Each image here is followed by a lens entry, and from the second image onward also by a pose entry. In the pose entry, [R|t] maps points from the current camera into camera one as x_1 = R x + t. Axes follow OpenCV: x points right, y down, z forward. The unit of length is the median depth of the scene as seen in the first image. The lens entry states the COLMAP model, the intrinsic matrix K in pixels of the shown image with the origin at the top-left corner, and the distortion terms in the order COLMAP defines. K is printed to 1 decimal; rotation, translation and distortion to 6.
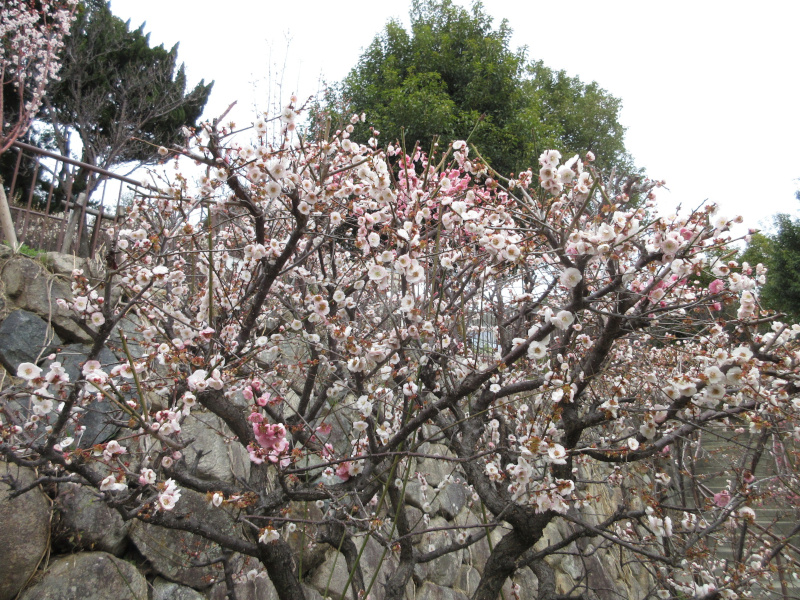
lens RADIAL K [[591.9, 0, 397.3], [0, 591.9, 298.1], [0, 0, 1]] dist [0.000158, -0.000713]
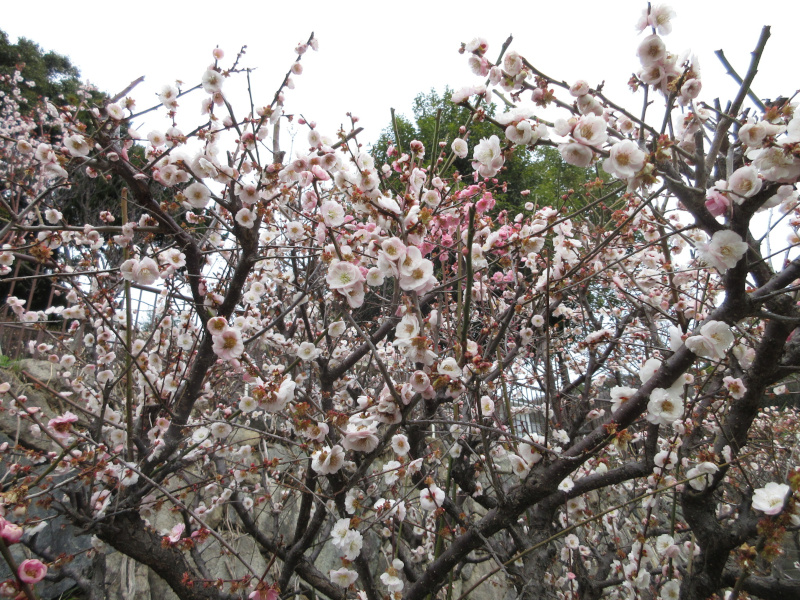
lens RADIAL K [[591.9, 0, 397.3], [0, 591.9, 298.1], [0, 0, 1]] dist [0.000158, -0.000713]
pose [[0.995797, -0.083609, -0.037377, 0.025386], [0.076419, 0.983494, -0.164014, 0.054002], [0.050473, 0.160468, 0.985750, 0.398441]]
